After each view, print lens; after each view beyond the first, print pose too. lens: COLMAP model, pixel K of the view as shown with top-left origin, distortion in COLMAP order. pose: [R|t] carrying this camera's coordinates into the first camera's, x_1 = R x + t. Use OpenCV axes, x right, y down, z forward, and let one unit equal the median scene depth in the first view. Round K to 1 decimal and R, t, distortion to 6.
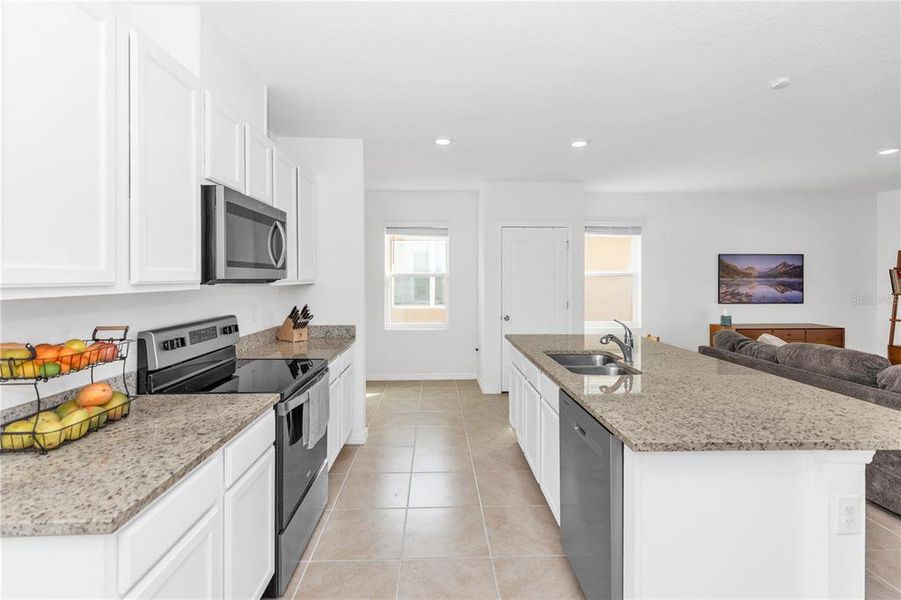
lens RADIAL K [[405.5, 0, 446.3], [0, 405.5, 282.9], [0, 0, 1]] dist [0.001567, 0.000064]
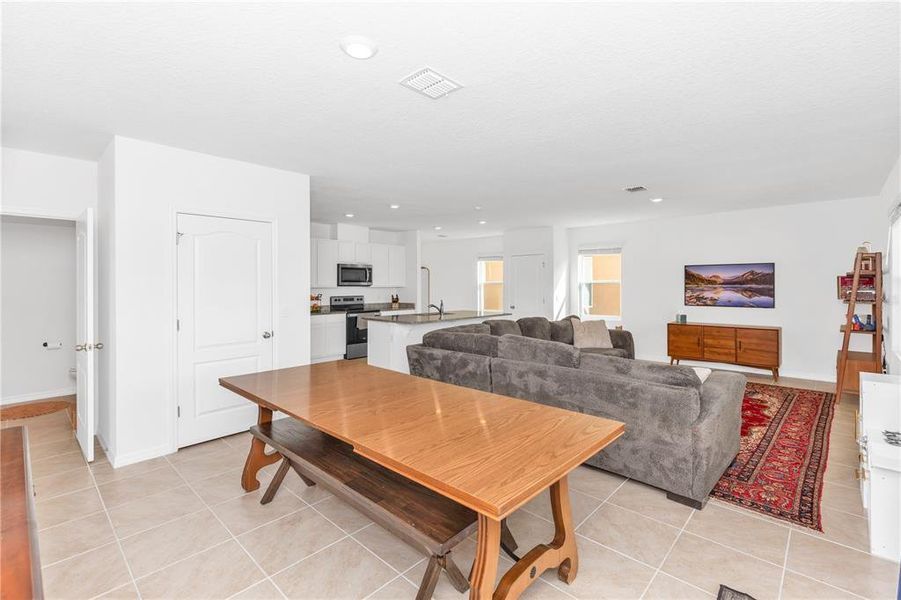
lens RADIAL K [[405.5, 0, 446.3], [0, 405.5, 282.9], [0, 0, 1]] dist [0.001567, 0.000064]
pose [[0.706957, -0.003705, -0.707246, 1.032096], [-0.008614, 0.999867, -0.013849, 0.005822], [0.707204, 0.015884, 0.706831, -0.393791]]
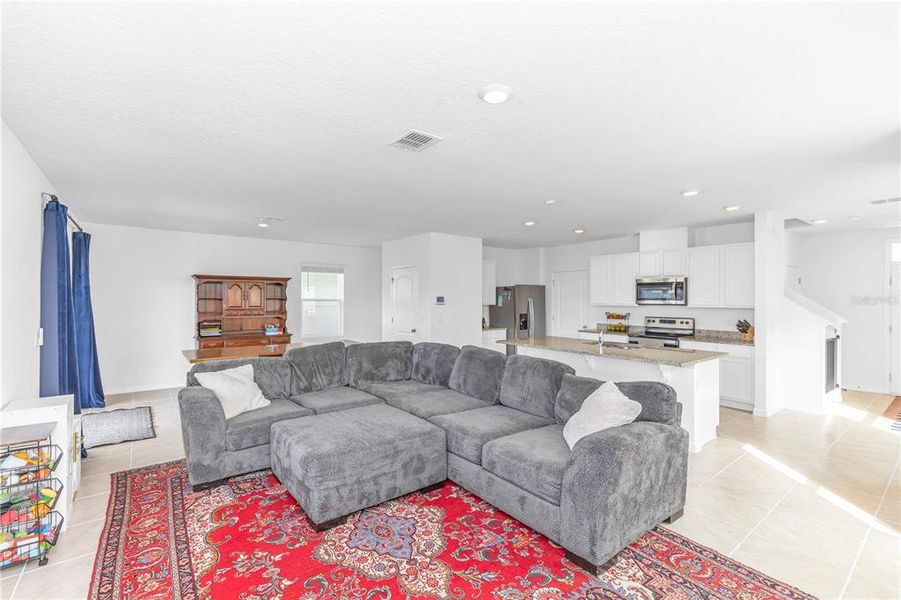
lens RADIAL K [[405.5, 0, 446.3], [0, 405.5, 282.9], [0, 0, 1]] dist [0.001567, 0.000064]
pose [[-0.810811, -0.024577, -0.584792, 0.965462], [-0.009100, 0.999527, -0.029390, -0.022095], [0.585237, -0.018508, -0.810651, 0.943701]]
